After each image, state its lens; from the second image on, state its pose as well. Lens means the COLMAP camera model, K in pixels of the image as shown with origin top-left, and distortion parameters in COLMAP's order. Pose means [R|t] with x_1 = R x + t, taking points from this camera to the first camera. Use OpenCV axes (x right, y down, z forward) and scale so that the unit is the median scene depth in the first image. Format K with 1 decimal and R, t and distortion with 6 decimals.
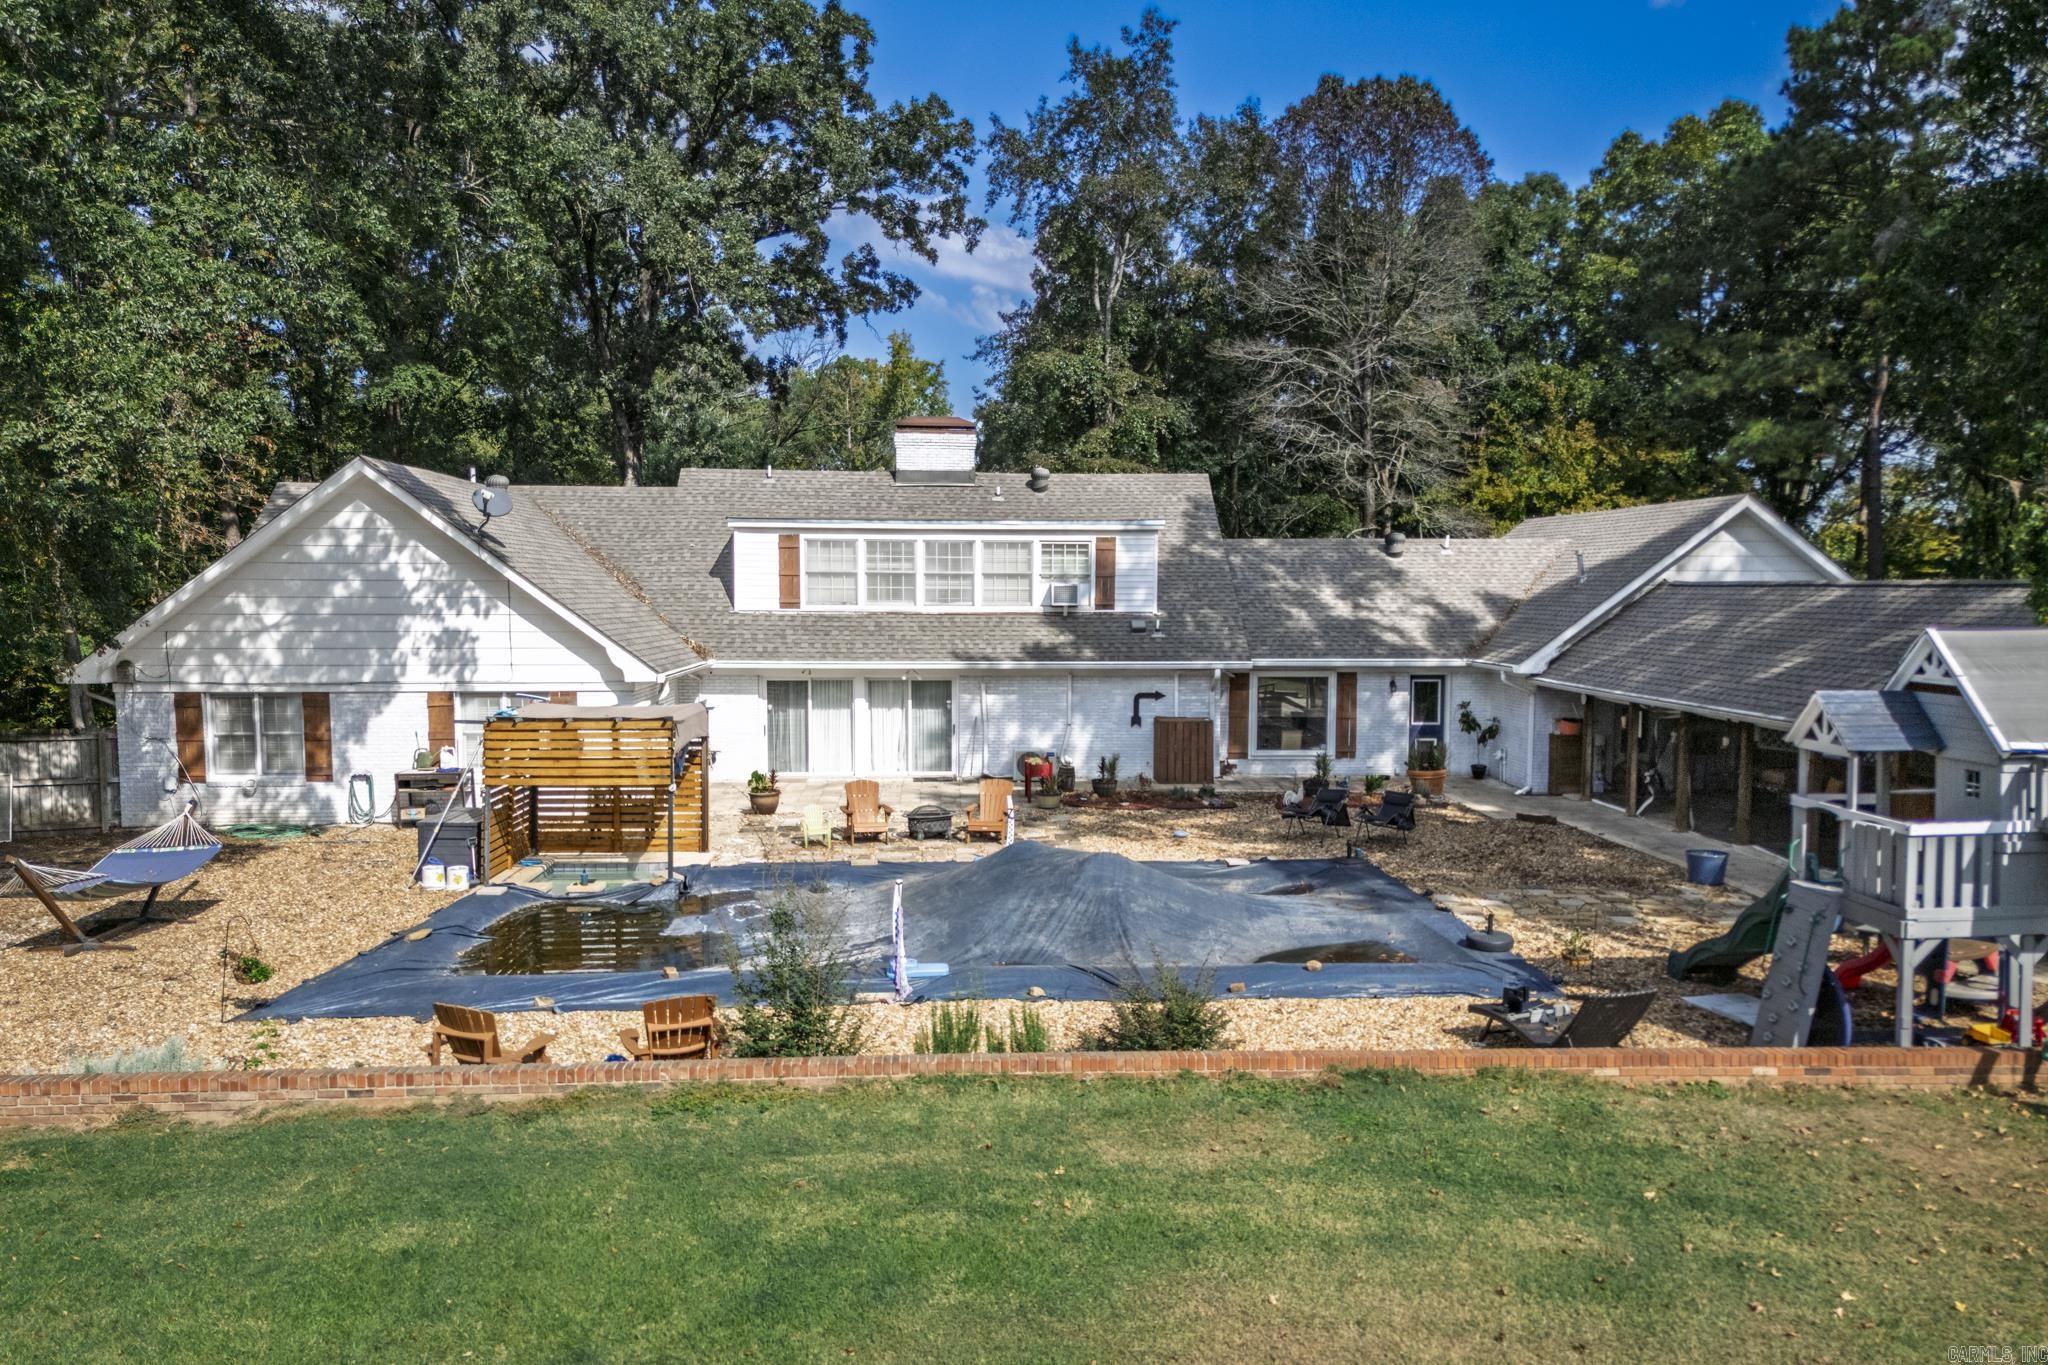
lens RADIAL K [[1447.4, 0, 1030.6], [0, 1447.4, 671.3], [0, 0, 1]] dist [0.020004, 0.001875]
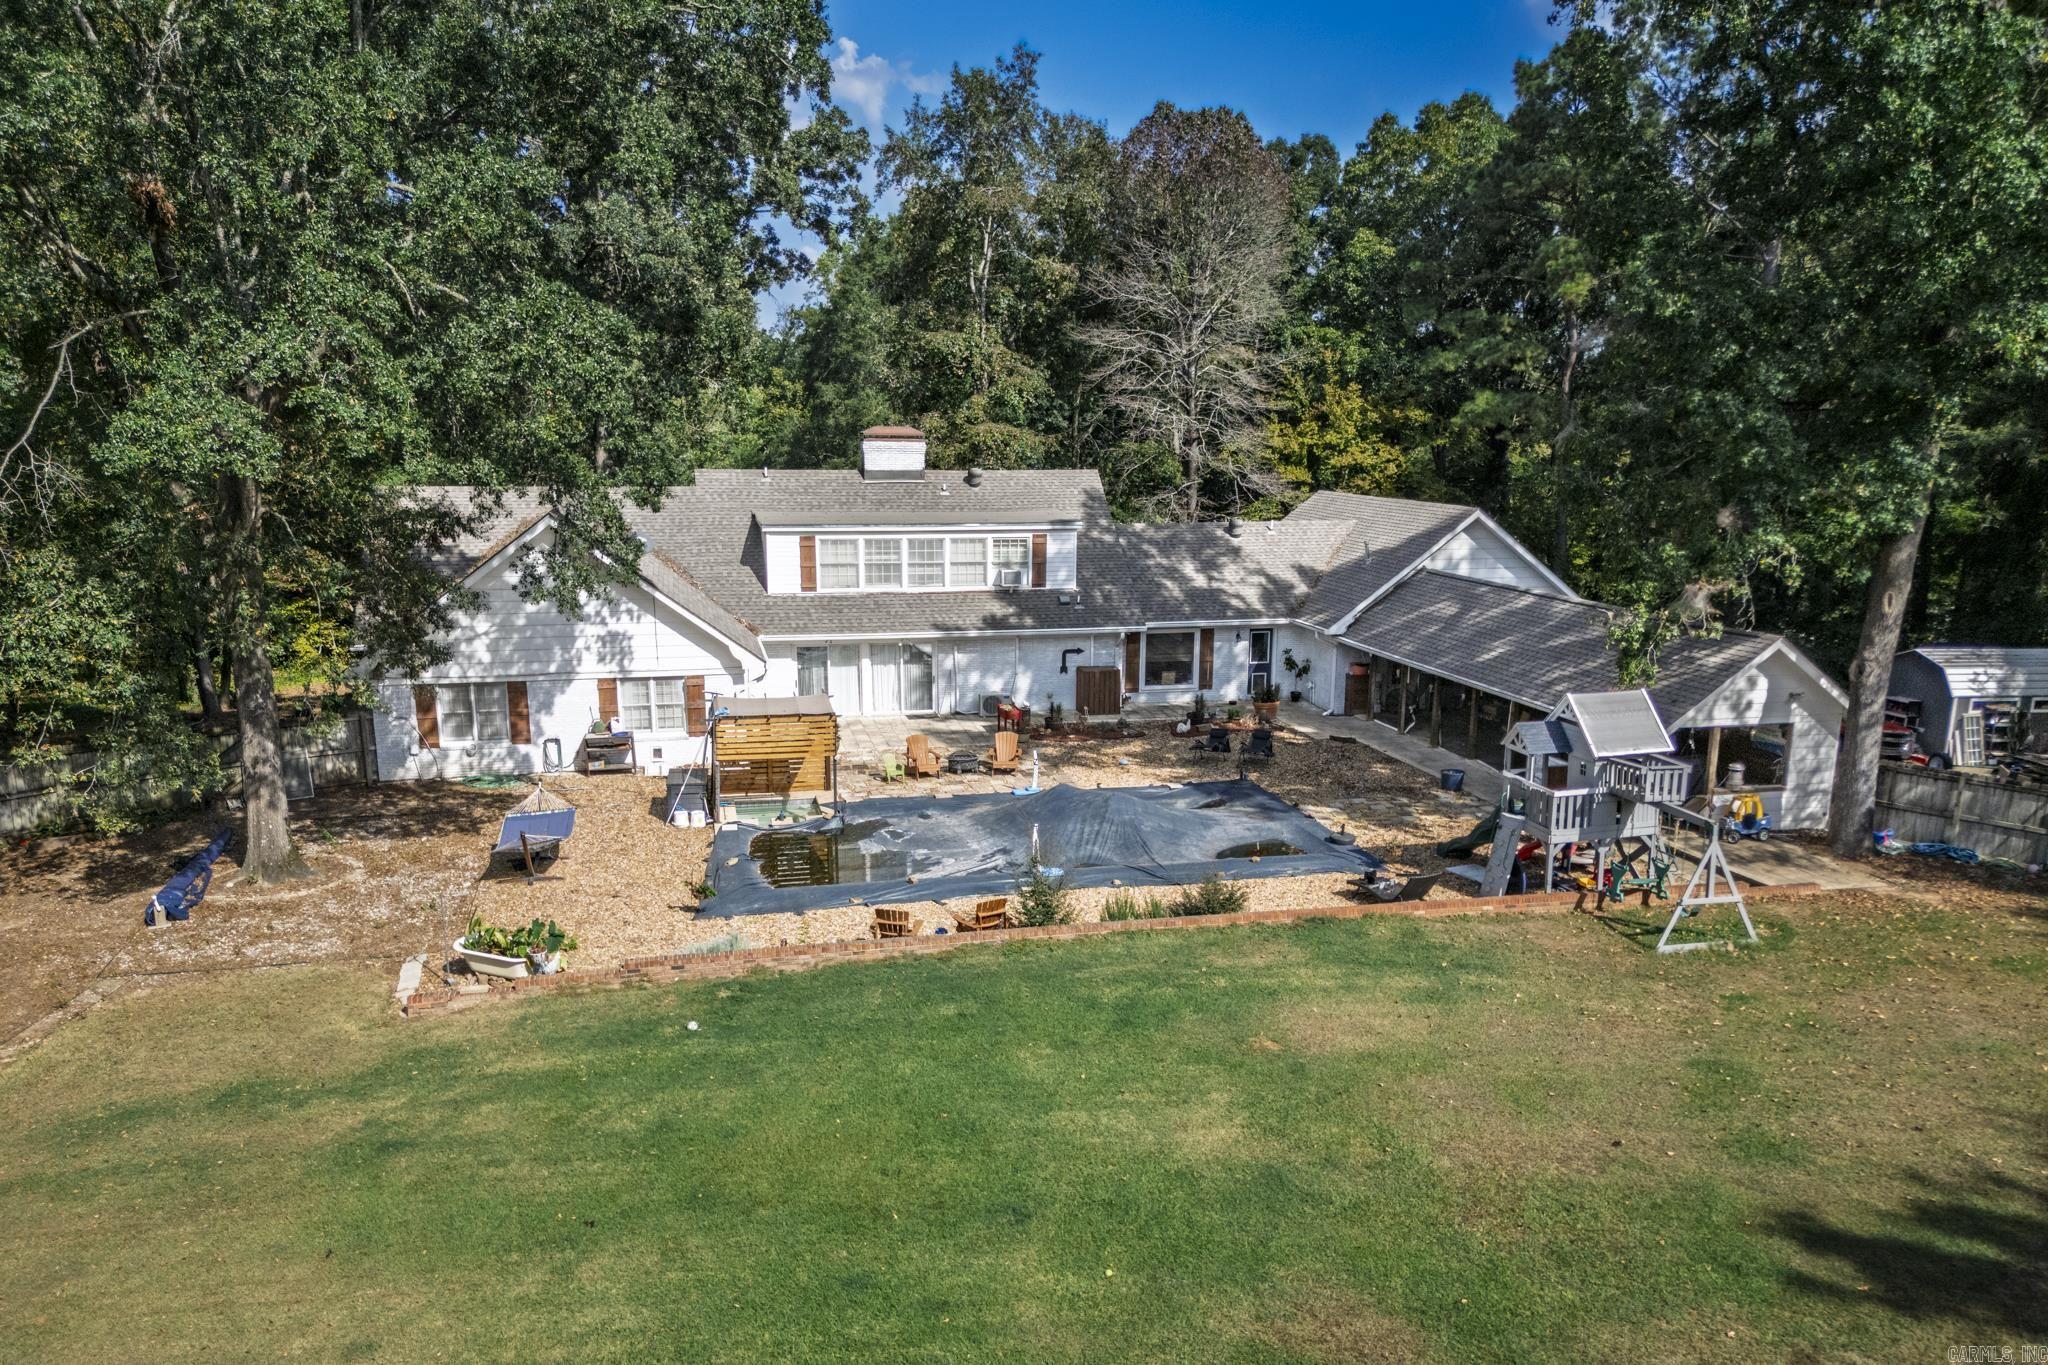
lens RADIAL K [[1445.6, 0, 1024.0], [0, 1445.6, 682.5], [0, 0, 1]] dist [0.004999, 0.002323]
pose [[0.985998, -0.022988, 0.165162, -0.213544], [0.003530, 0.993108, 0.117148, -0.127761], [-0.166717, -0.114925, 0.979284, -0.388432]]
